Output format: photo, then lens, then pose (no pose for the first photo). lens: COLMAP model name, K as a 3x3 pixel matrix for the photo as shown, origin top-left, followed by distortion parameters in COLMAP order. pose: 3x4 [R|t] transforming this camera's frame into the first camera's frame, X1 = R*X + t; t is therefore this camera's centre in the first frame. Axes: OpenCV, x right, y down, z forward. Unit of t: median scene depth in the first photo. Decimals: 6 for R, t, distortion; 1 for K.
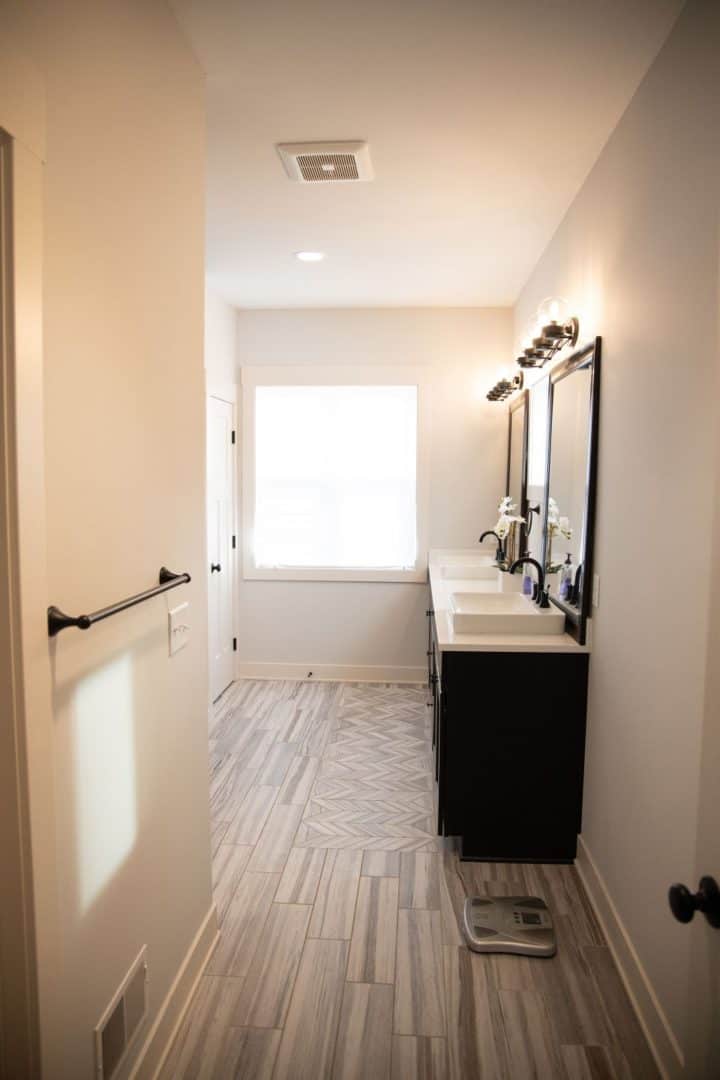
lens RADIAL K [[748.3, 0, 364.1], [0, 748.3, 541.0], [0, 0, 1]] dist [-0.095559, 0.050520]
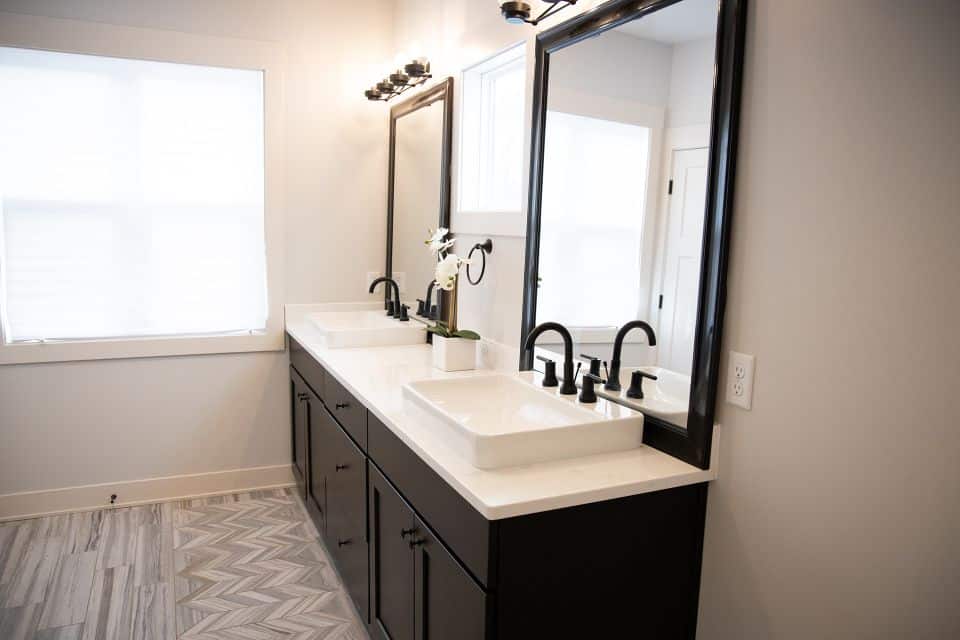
lens RADIAL K [[665.1, 0, 472.1], [0, 665.1, 318.7], [0, 0, 1]] dist [-0.095559, 0.050520]
pose [[0.868982, -0.047875, 0.492522, -0.075205], [0.020265, 0.997917, 0.061247, -0.010790], [-0.494428, -0.043242, 0.868142, 0.372806]]
